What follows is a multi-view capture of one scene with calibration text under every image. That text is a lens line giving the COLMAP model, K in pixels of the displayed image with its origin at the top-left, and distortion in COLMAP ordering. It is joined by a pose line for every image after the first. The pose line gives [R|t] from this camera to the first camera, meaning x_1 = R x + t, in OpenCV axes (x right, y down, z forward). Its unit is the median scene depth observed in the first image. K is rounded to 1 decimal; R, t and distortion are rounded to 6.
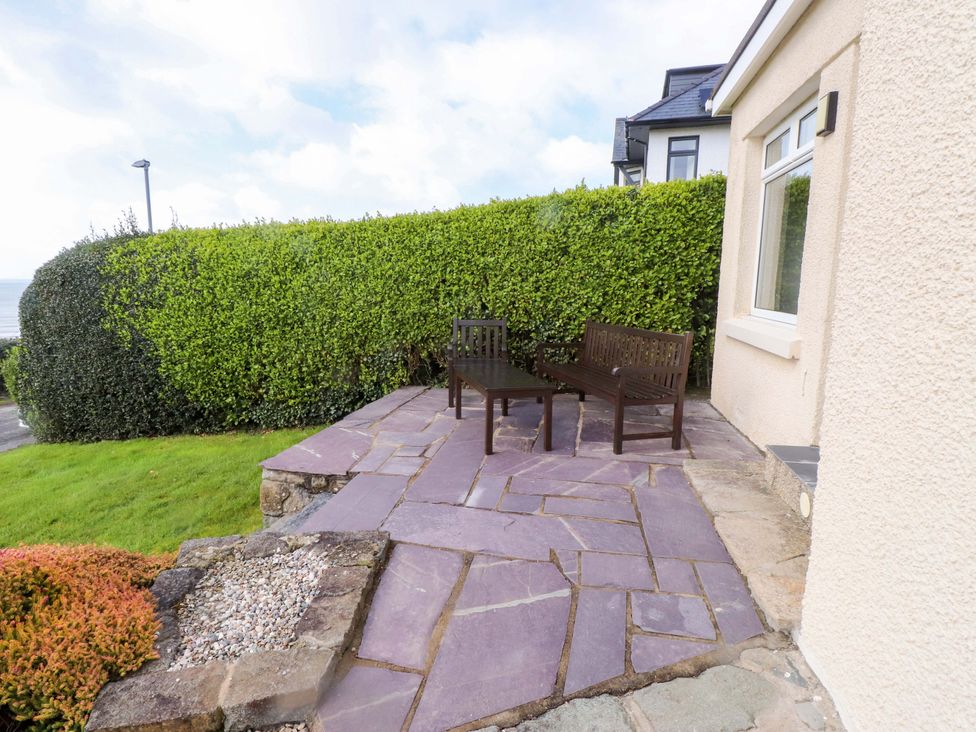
lens RADIAL K [[558.0, 0, 488.0], [0, 558.0, 366.0], [0, 0, 1]] dist [-0.011741, -0.002434]
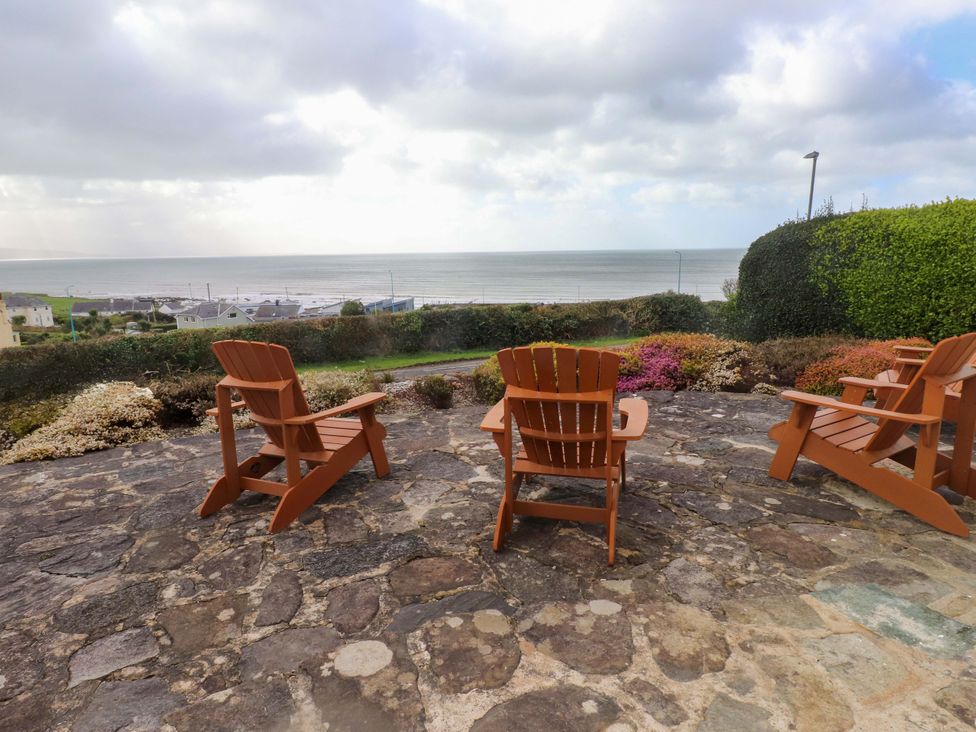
lens RADIAL K [[558.0, 0, 488.0], [0, 558.0, 366.0], [0, 0, 1]] dist [-0.011741, -0.002434]
pose [[0.569479, 0.151840, -0.807860, 0.060824], [-0.112435, 0.987943, 0.106429, 0.097092], [0.814280, 0.030222, 0.579685, -0.585502]]
